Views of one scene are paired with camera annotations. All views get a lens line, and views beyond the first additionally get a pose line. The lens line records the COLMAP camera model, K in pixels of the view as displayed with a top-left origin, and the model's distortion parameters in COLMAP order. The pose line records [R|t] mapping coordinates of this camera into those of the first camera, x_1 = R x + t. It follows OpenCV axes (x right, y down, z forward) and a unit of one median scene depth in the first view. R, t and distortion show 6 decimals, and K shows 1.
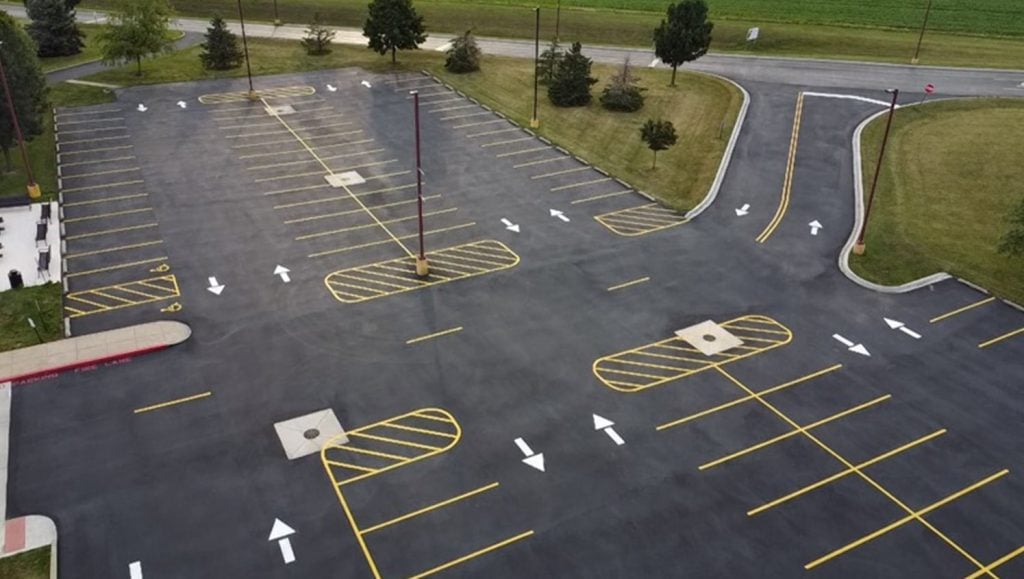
lens RADIAL K [[762.9, 0, 510.7], [0, 762.9, 283.7], [0, 0, 1]] dist [-0.003201, 0.001572]
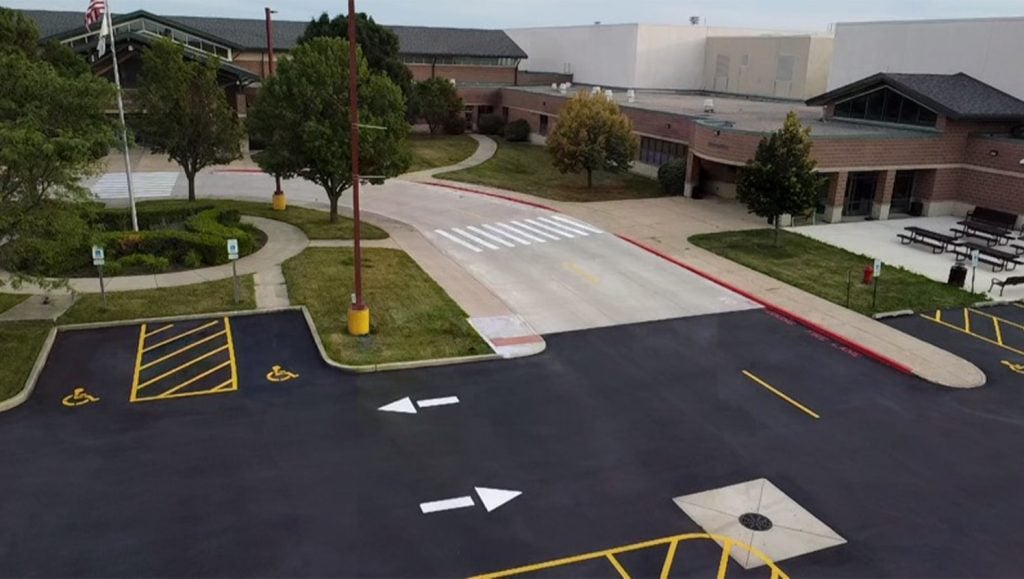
lens RADIAL K [[762.9, 0, 510.7], [0, 762.9, 283.7], [0, 0, 1]] dist [-0.003201, 0.001572]
pose [[-0.124735, 0.255350, -0.958769, 0.170905], [-0.498660, 0.819273, 0.283073, 0.009197], [0.857776, 0.513409, 0.025141, 0.691544]]
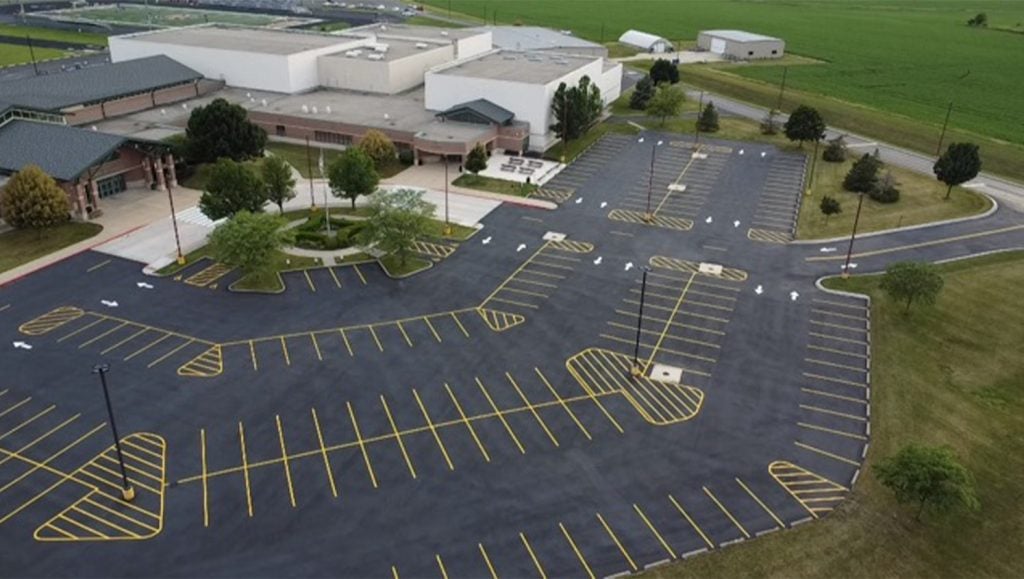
lens RADIAL K [[762.9, 0, 510.7], [0, 762.9, 283.7], [0, 0, 1]] dist [-0.003201, 0.001572]
pose [[0.633521, 0.319401, -0.704723, 1.669508], [-0.373784, 0.923823, 0.082684, 0.163002], [0.677448, 0.211032, 0.704648, -1.125809]]
